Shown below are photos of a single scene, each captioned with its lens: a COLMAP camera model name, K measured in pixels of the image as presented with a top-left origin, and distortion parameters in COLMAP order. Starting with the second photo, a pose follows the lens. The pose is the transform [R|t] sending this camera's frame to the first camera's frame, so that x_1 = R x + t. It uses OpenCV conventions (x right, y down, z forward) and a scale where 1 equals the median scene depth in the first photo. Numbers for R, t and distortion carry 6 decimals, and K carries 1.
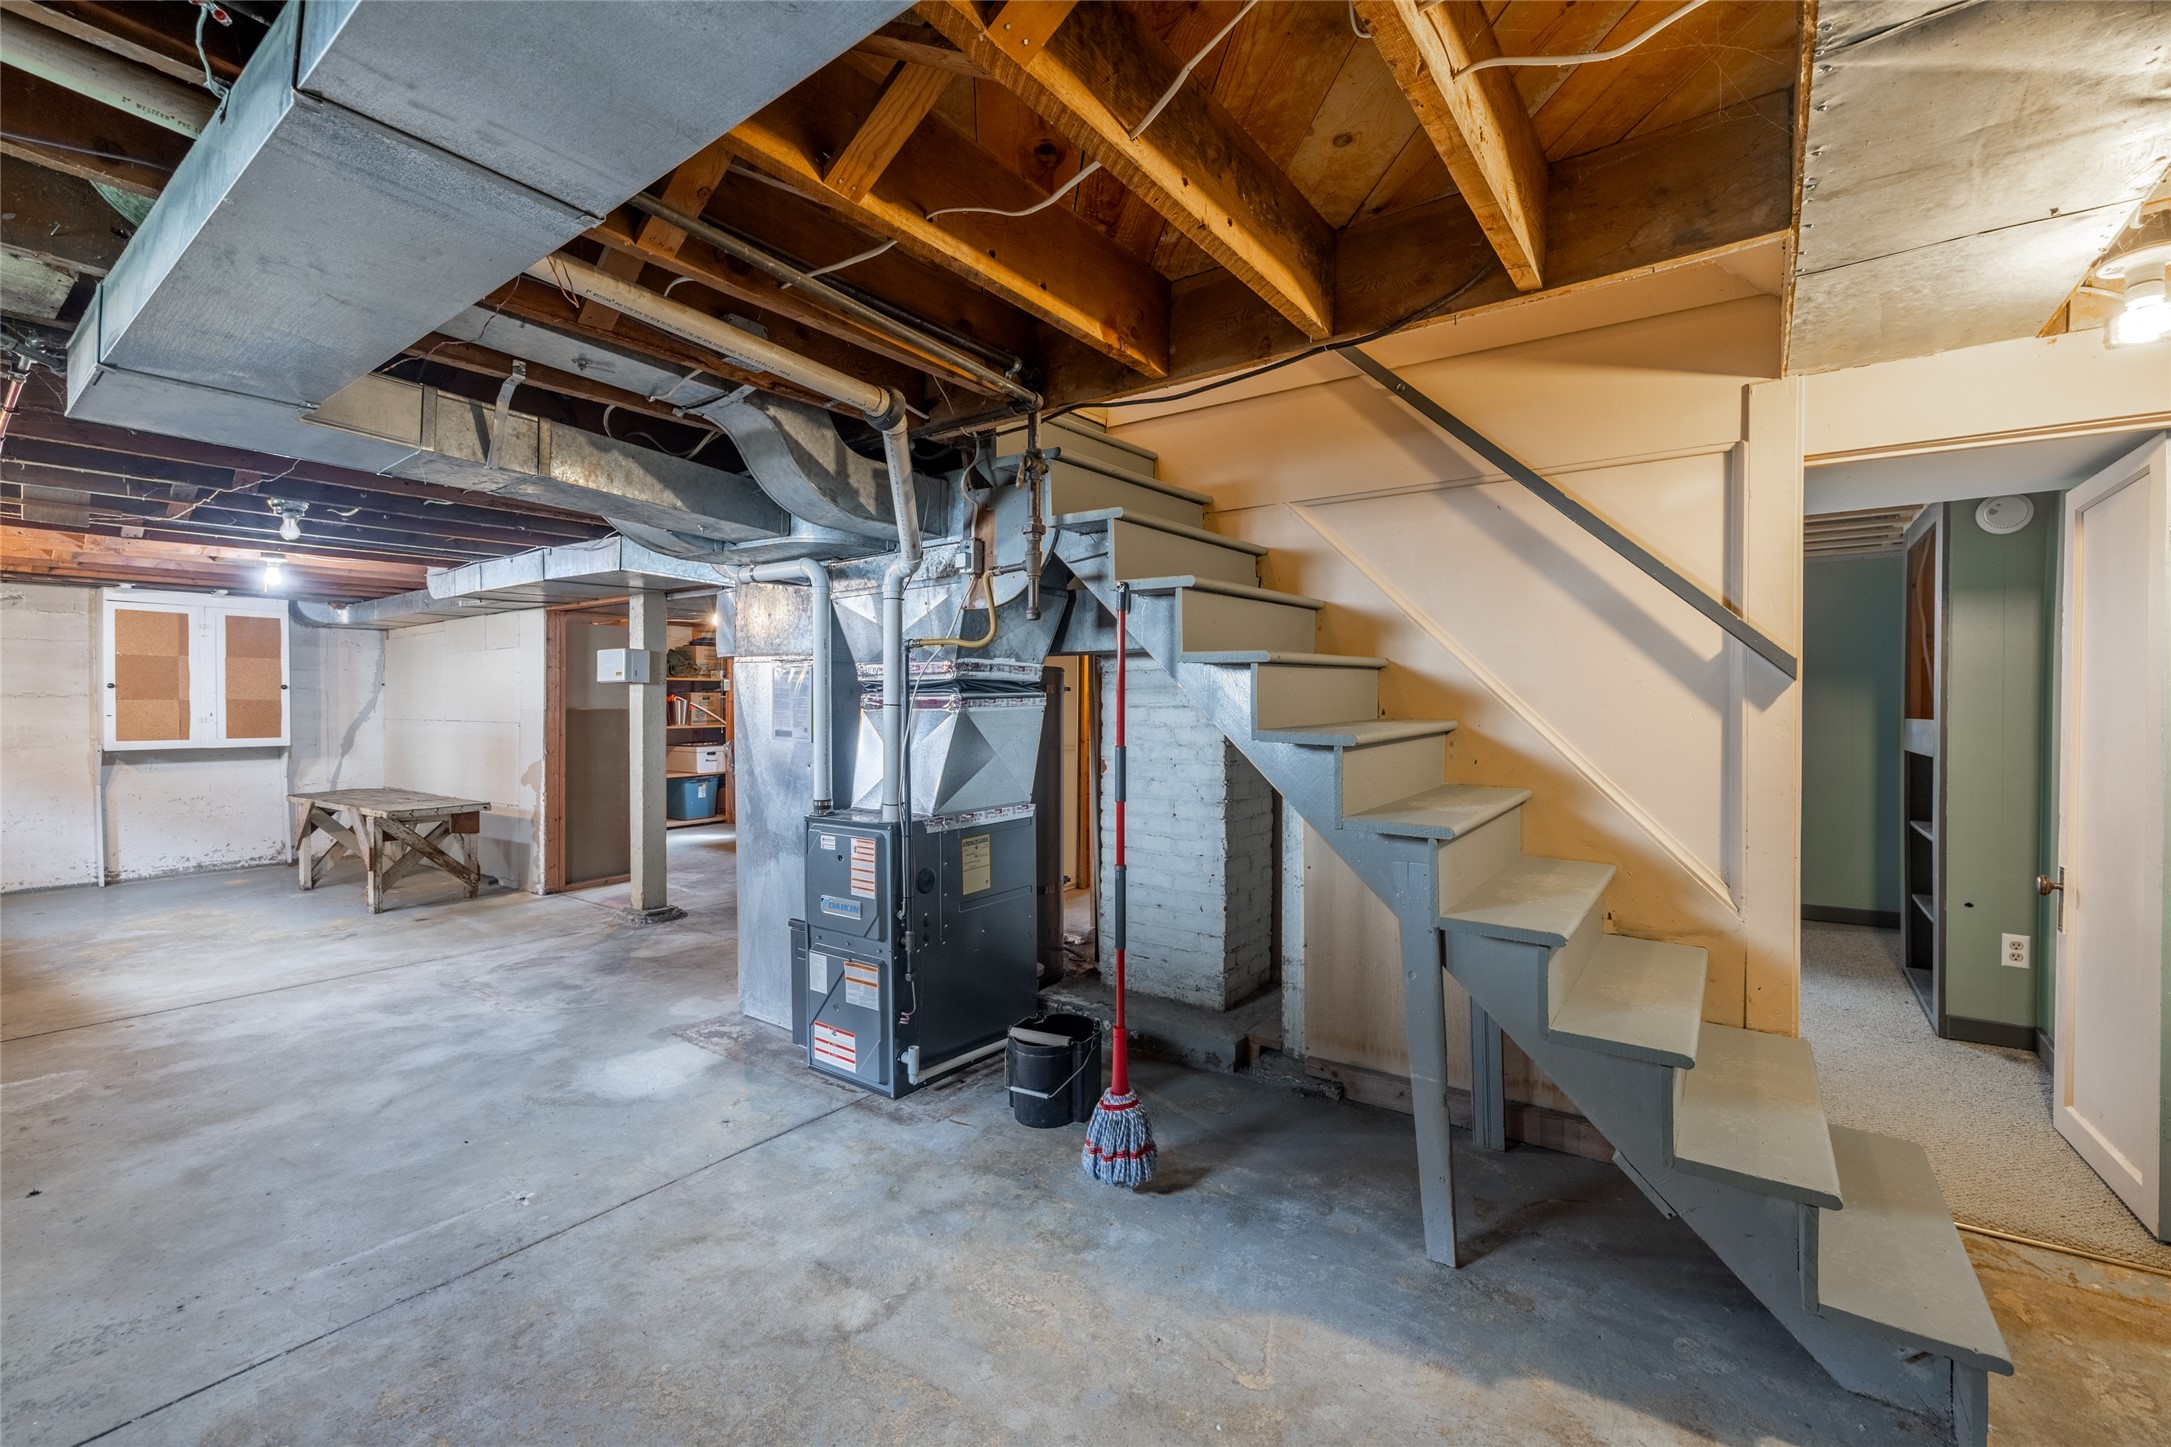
lens RADIAL K [[924.3, 0, 1079.4], [0, 924.3, 711.4], [0, 0, 1]] dist [-0.001540, -0.001156]
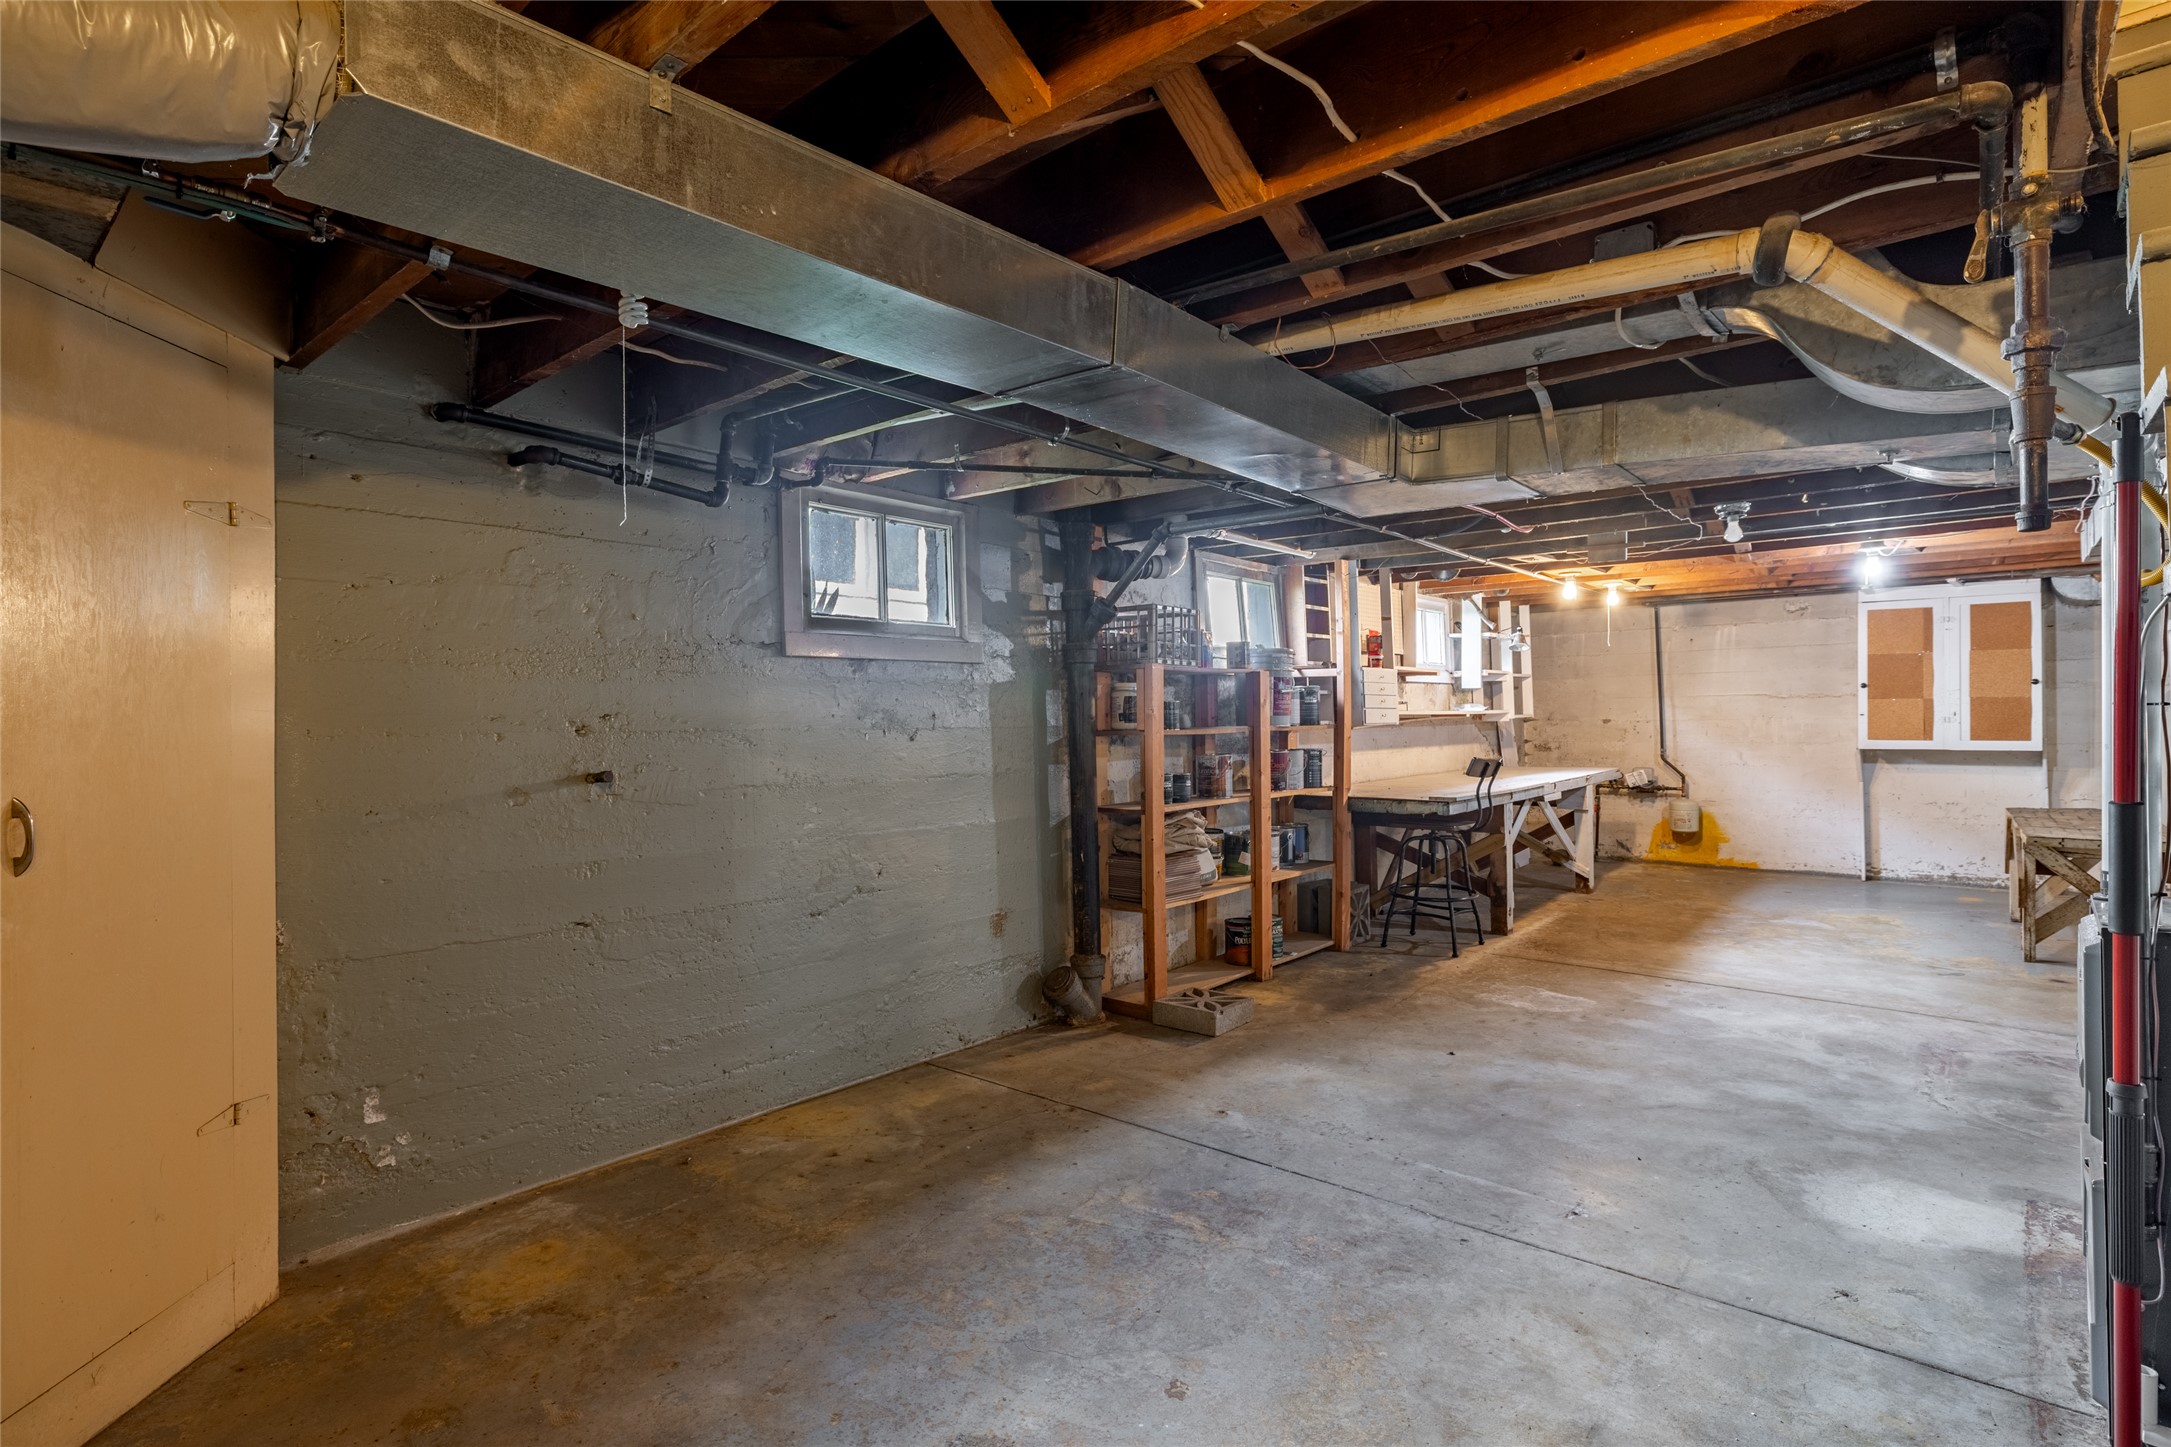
lens RADIAL K [[1109.5, 0, 1081.4], [0, 1109.5, 721.9], [0, 0, 1]] dist [-0.006654, 0.000245]
pose [[-0.095402, 0.011083, -0.995377, 0.381391], [0.002306, 0.999938, 0.010913, -0.004239], [0.995436, -0.001254, -0.095422, 0.371238]]
